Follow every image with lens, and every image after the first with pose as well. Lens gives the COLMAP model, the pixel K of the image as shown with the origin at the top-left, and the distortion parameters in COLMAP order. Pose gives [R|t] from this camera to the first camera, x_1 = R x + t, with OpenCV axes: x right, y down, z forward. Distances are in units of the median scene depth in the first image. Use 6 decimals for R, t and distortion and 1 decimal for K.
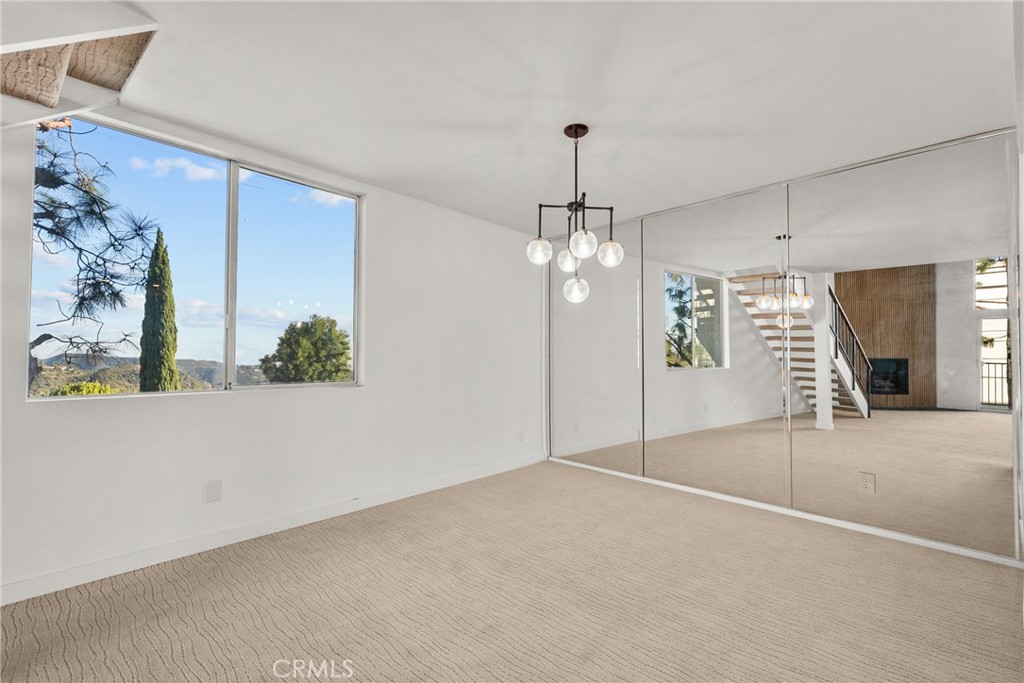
lens RADIAL K [[466.2, 0, 510.5], [0, 466.2, 344.7], [0, 0, 1]] dist [-0.001628, 0.000963]
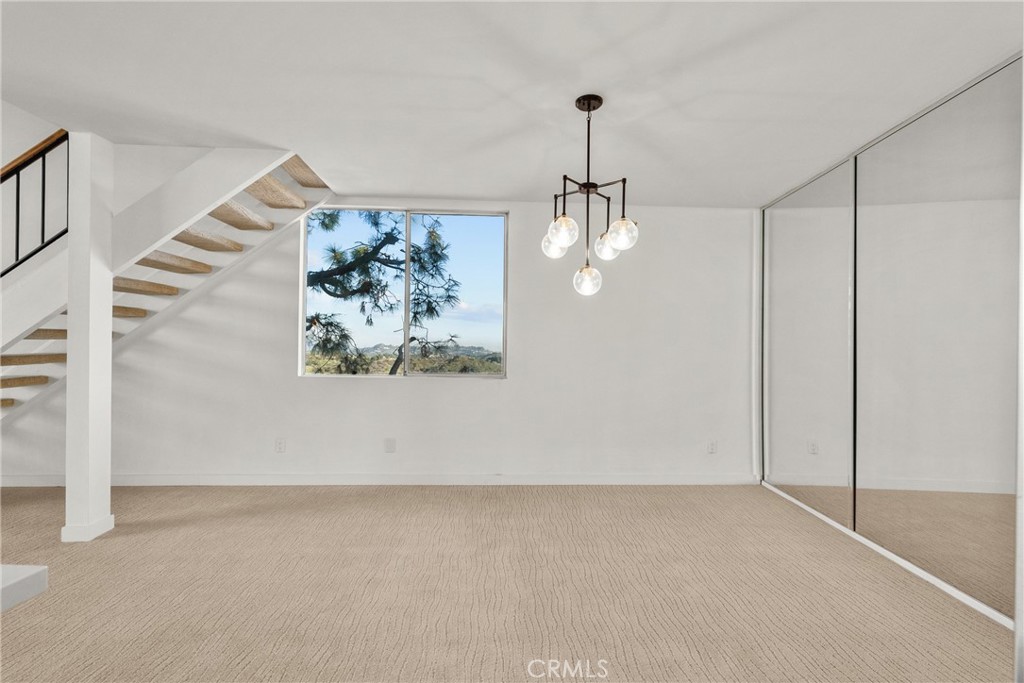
lens RADIAL K [[466.2, 0, 510.5], [0, 466.2, 344.7], [0, 0, 1]] dist [-0.001628, 0.000963]
pose [[0.710039, -0.002769, -0.704157, 0.367704], [0.006256, 0.999978, 0.002377, 0.001994], [0.704135, -0.006093, 0.710040, 0.138334]]
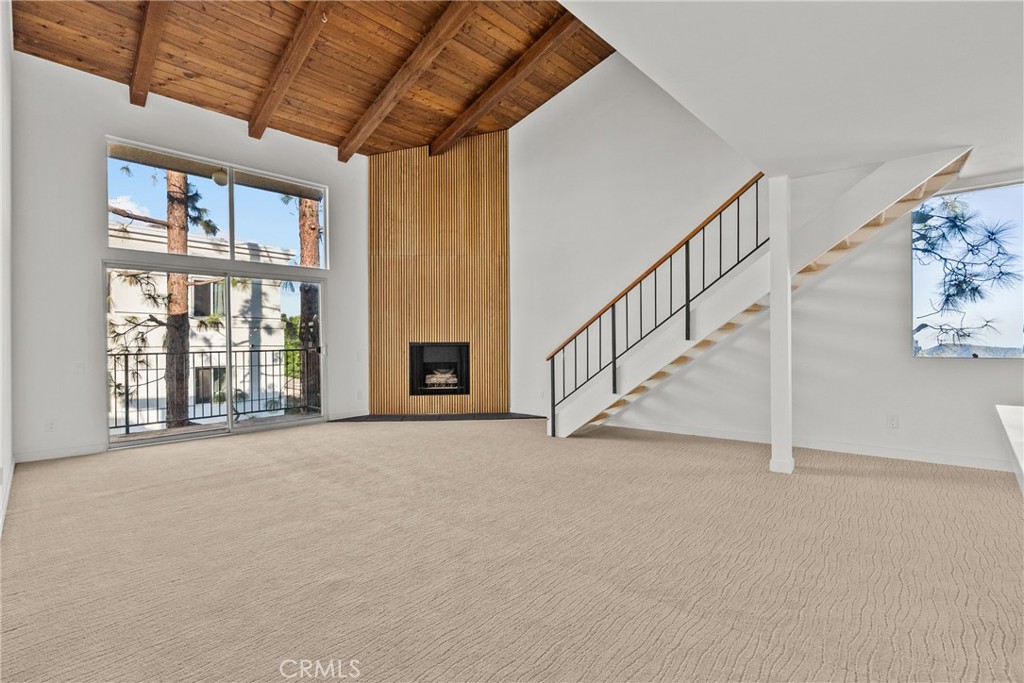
lens RADIAL K [[466.2, 0, 510.5], [0, 466.2, 344.7], [0, 0, 1]] dist [-0.001628, 0.000963]
pose [[0.056252, 0.000070, -0.998417, 0.344772], [0.034493, 0.999403, 0.002013, -0.005817], [0.997821, -0.034552, 0.056216, -0.332022]]
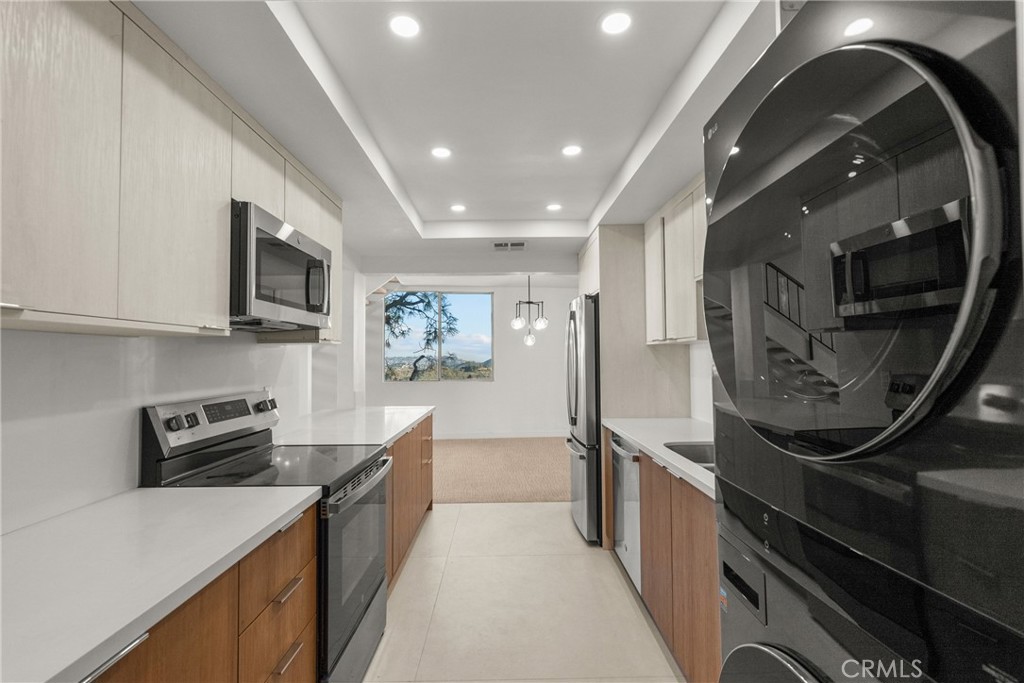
lens RADIAL K [[466.2, 0, 510.5], [0, 466.2, 344.7], [0, 0, 1]] dist [-0.001628, 0.000963]
pose [[0.749185, -0.027895, -0.661773, 0.863565], [0.023818, 0.999601, -0.015171, -0.033096], [0.661932, -0.004397, 0.749551, -0.420783]]
